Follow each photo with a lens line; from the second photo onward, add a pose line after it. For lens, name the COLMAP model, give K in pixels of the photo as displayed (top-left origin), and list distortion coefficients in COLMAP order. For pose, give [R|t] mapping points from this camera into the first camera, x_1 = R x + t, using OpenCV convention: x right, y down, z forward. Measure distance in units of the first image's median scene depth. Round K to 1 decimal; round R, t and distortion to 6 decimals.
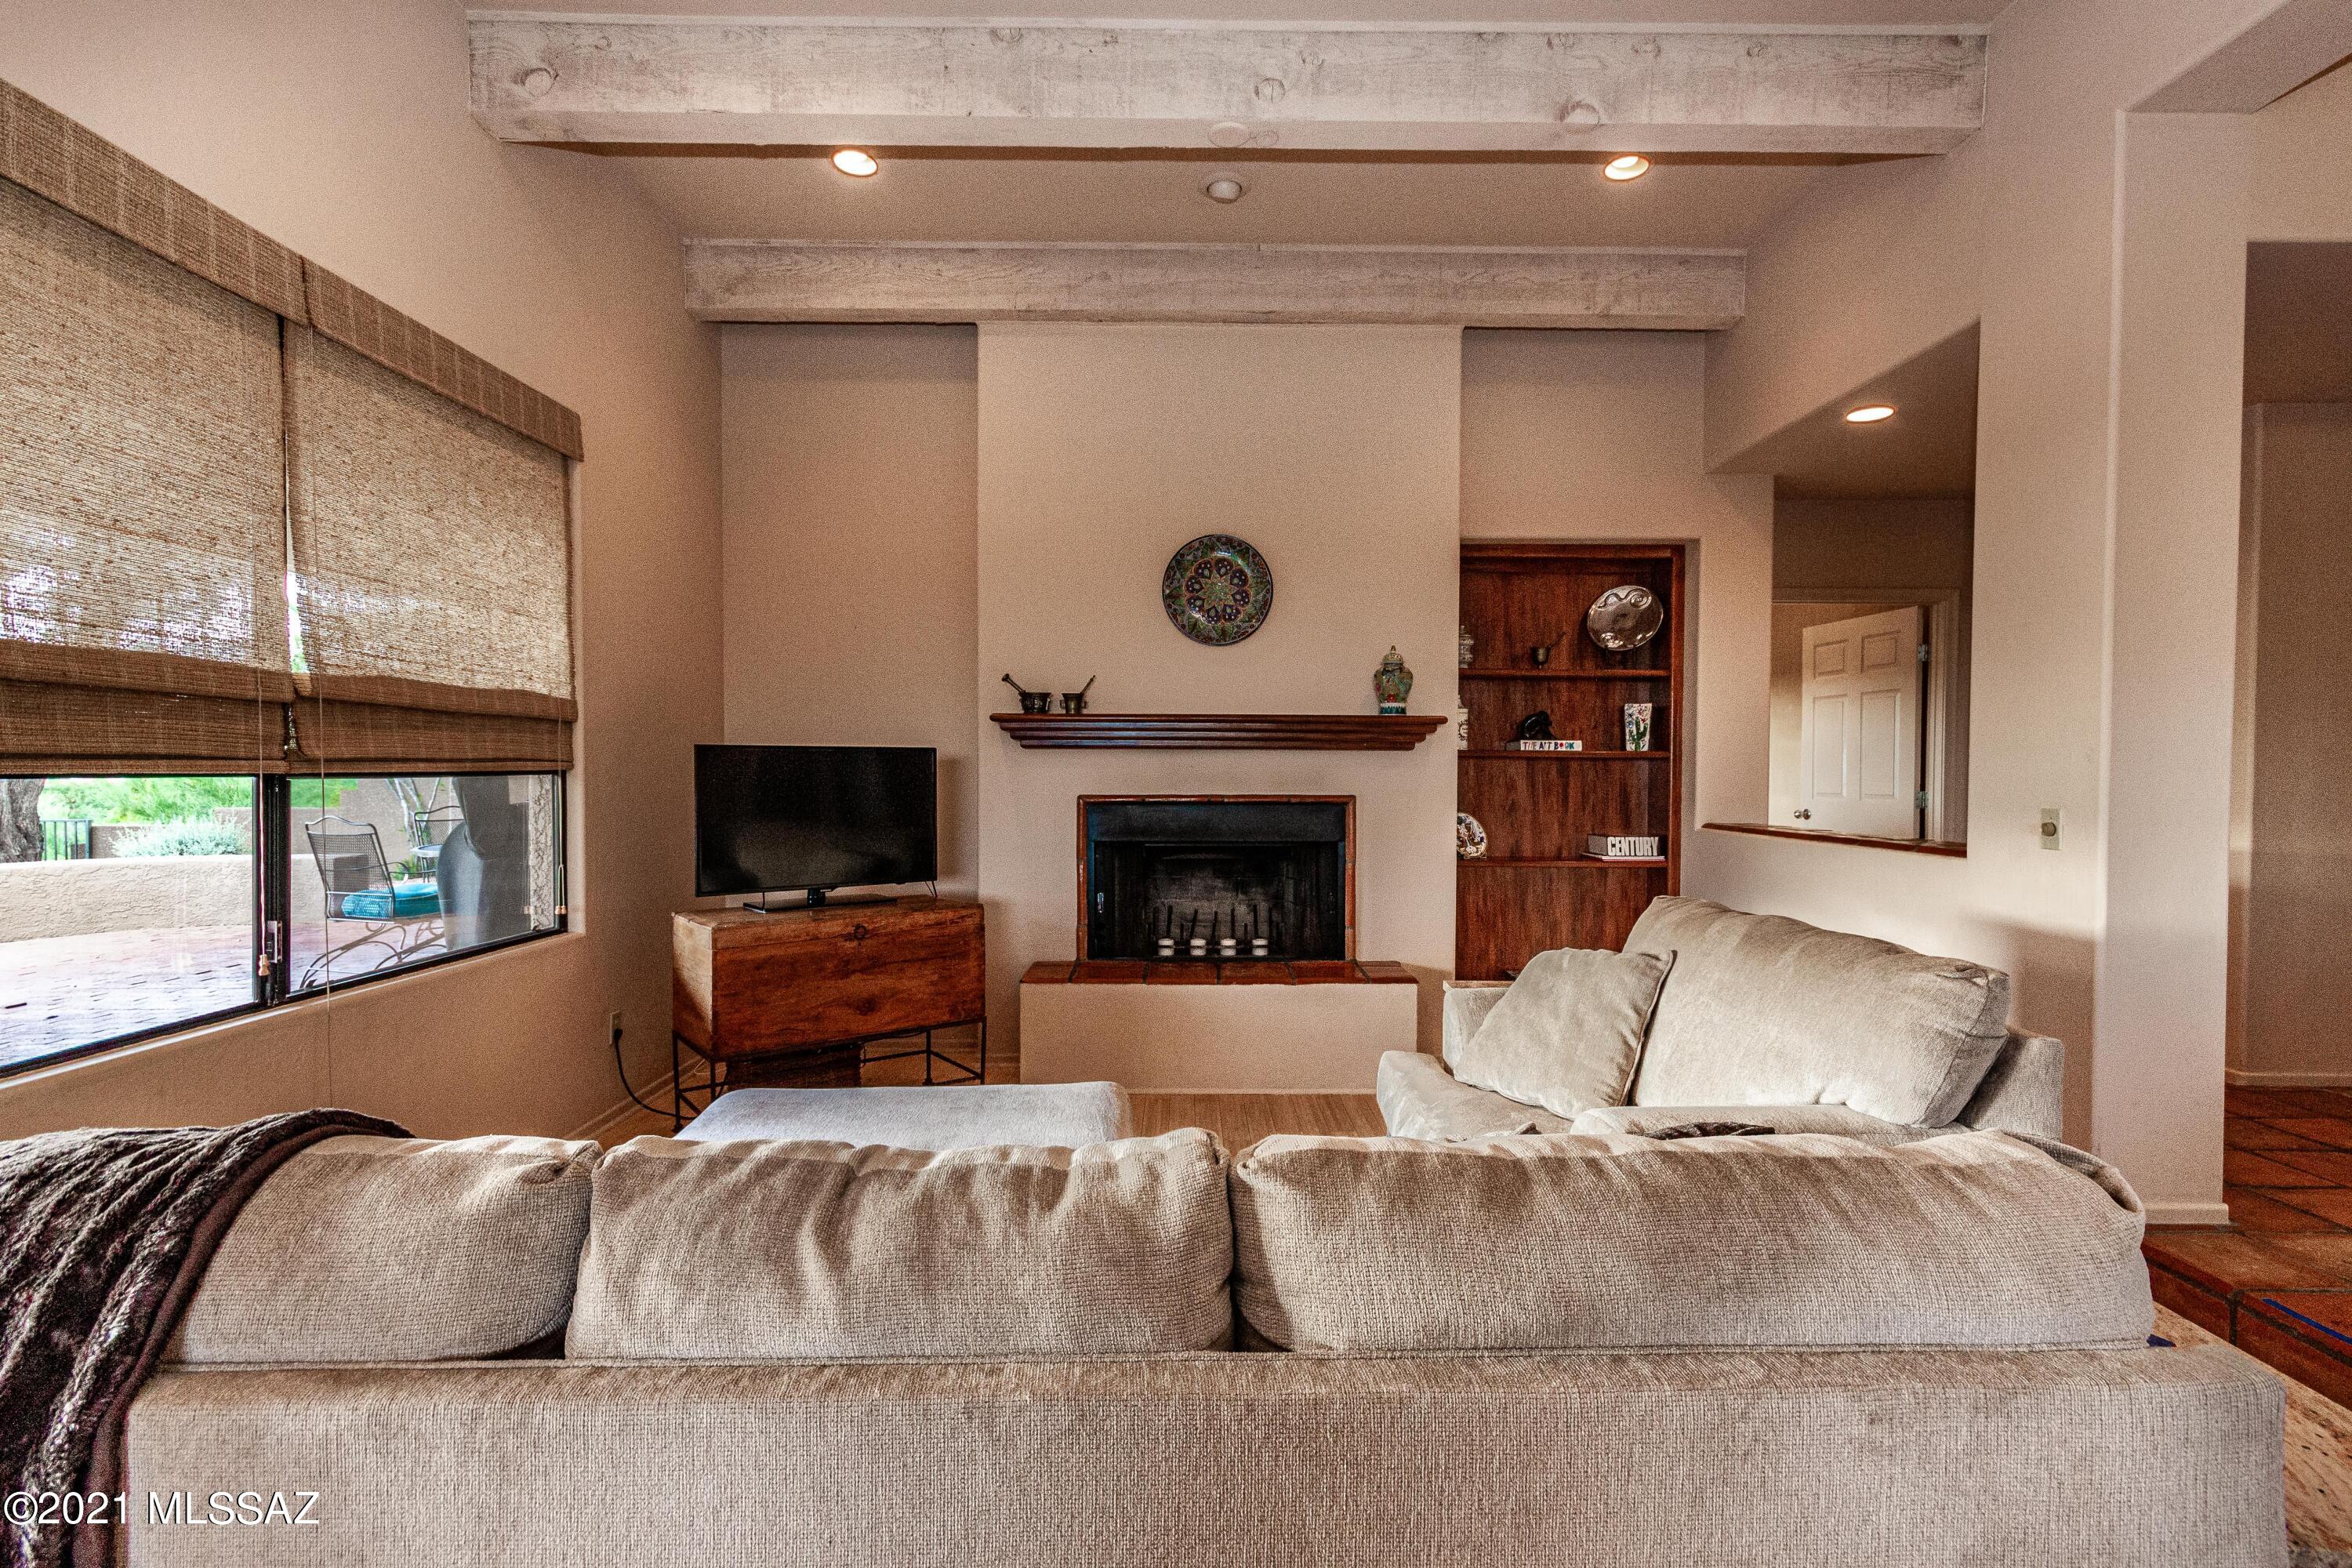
lens RADIAL K [[1080.6, 0, 1176.0], [0, 1080.6, 784.0], [0, 0, 1]] dist [0.000472, 0.000005]
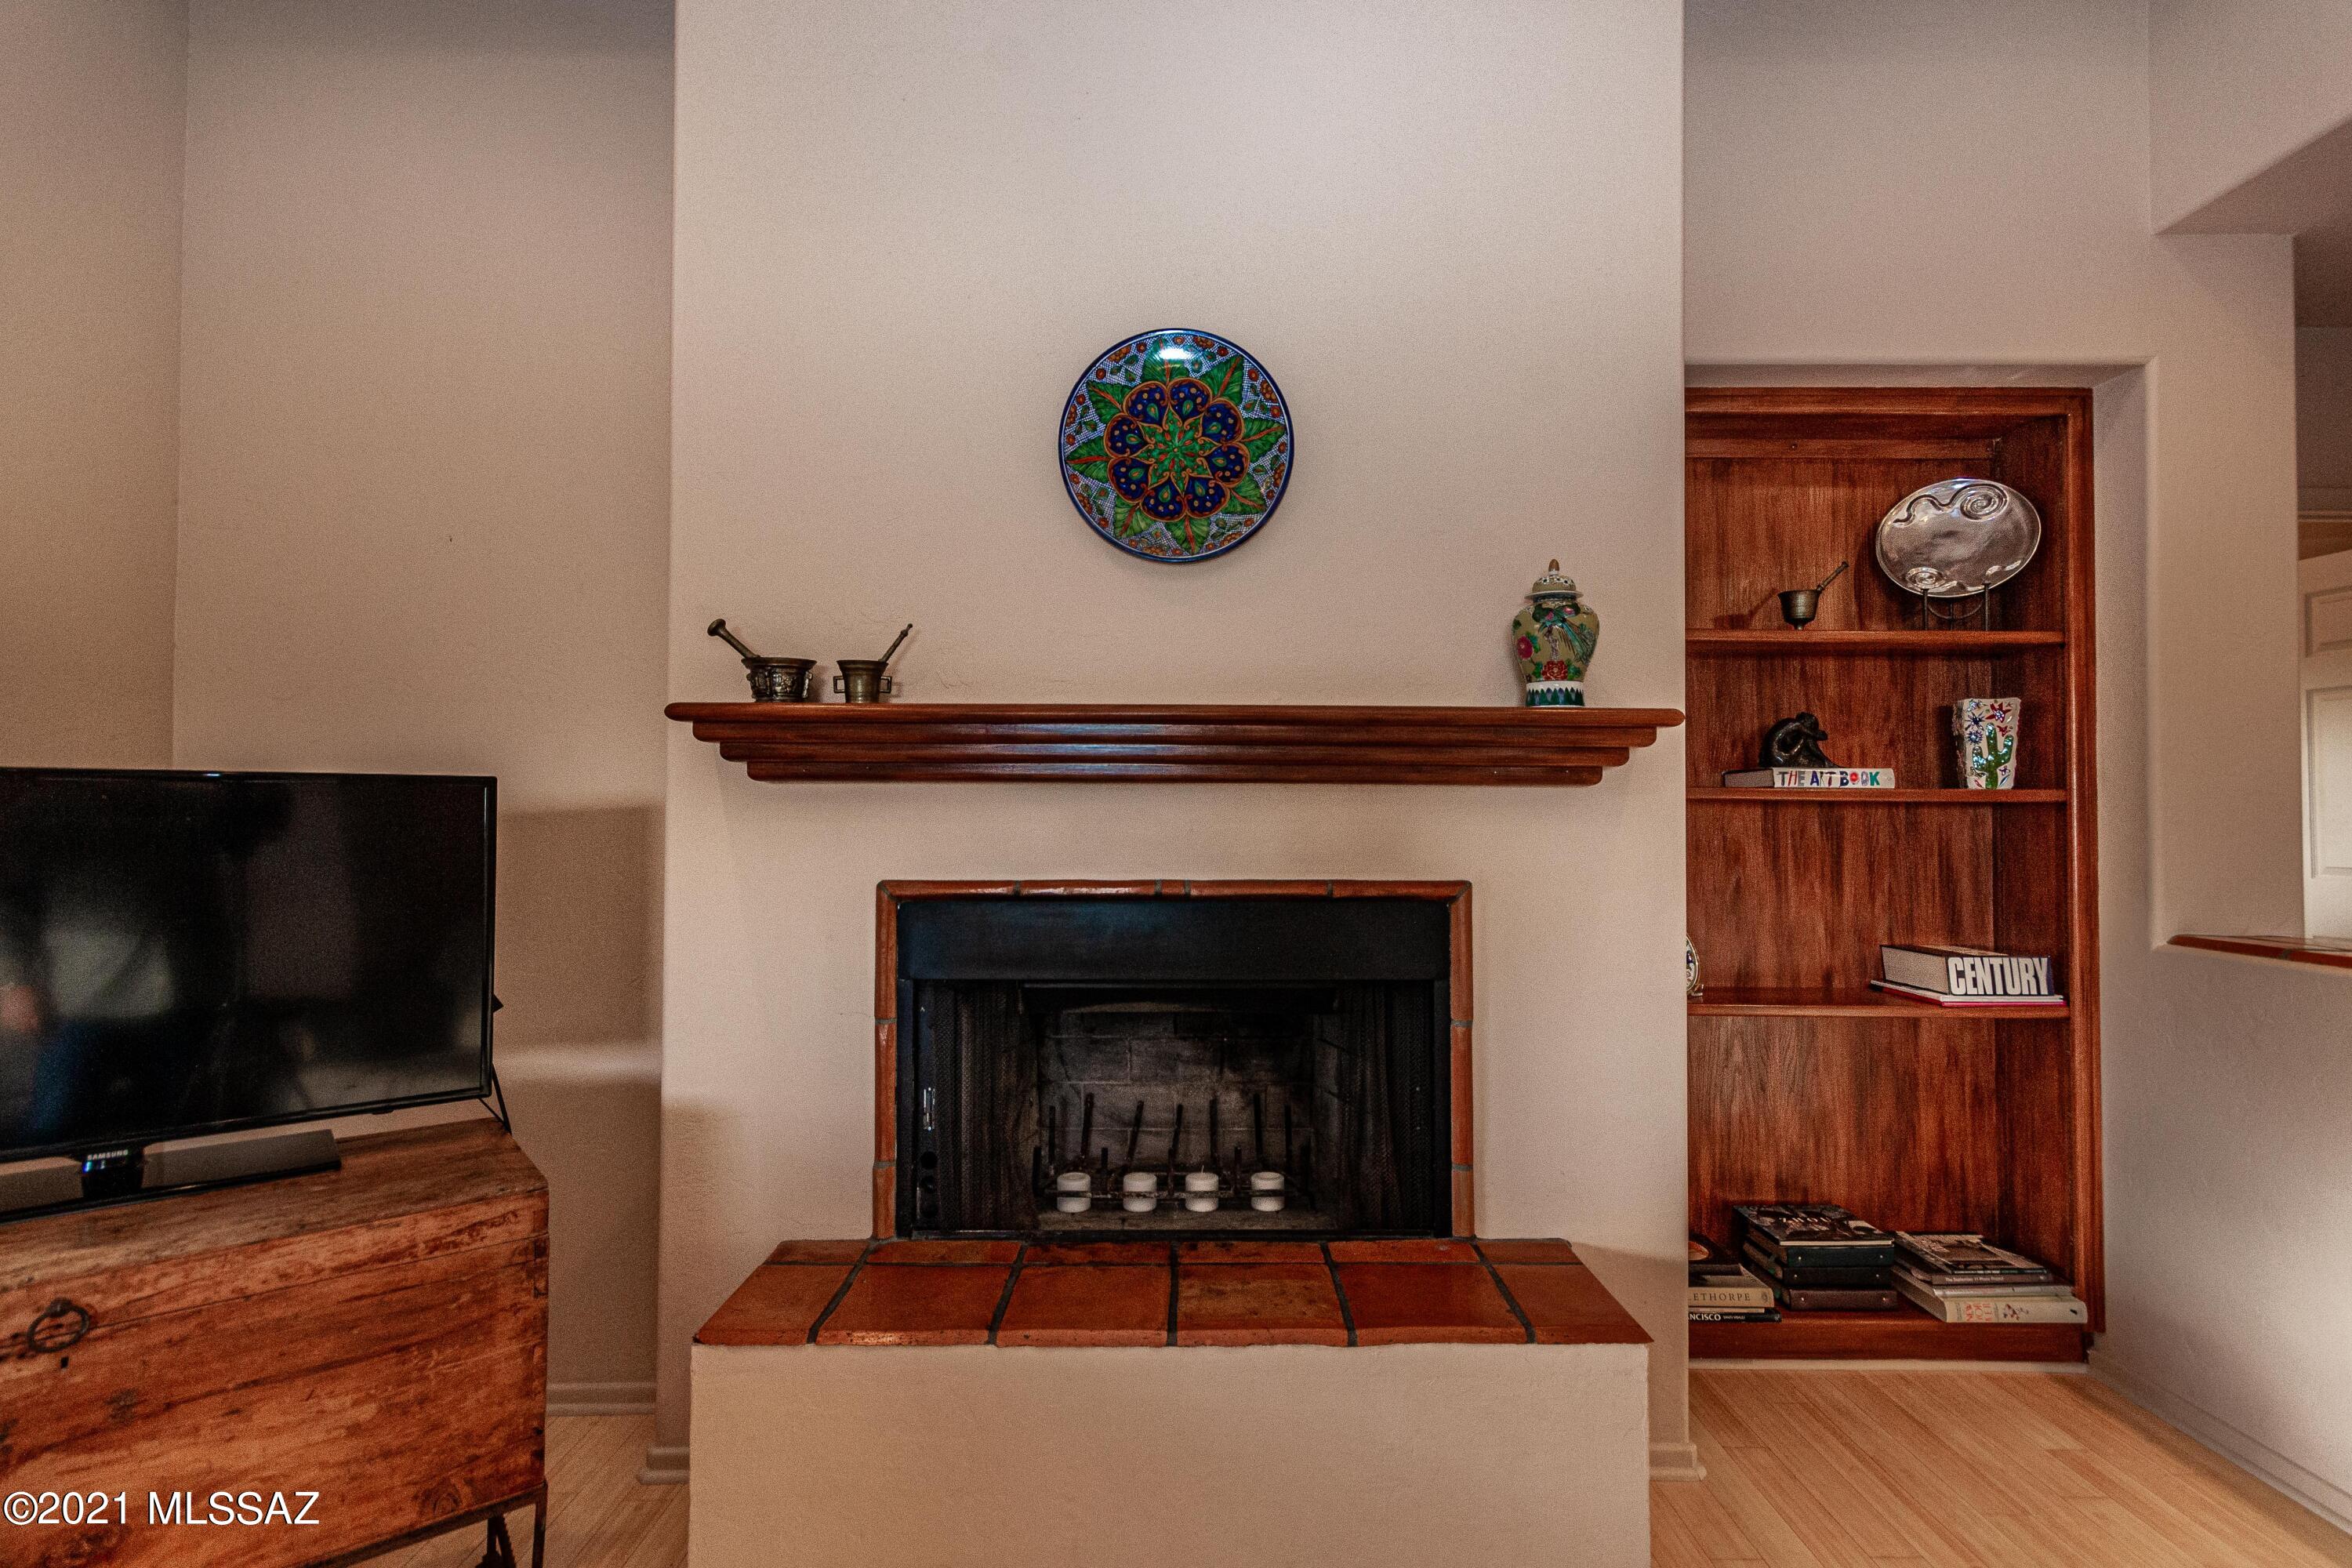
lens RADIAL K [[1089.5, 0, 1176.0], [0, 1089.5, 784.0], [0, 0, 1]] dist [0.001491, 0.000365]
pose [[0.999993, 0.000537, 0.003742, 0.035709], [-0.000367, 0.998975, -0.045262, -0.010023], [-0.003762, 0.045260, 0.998968, 0.519614]]
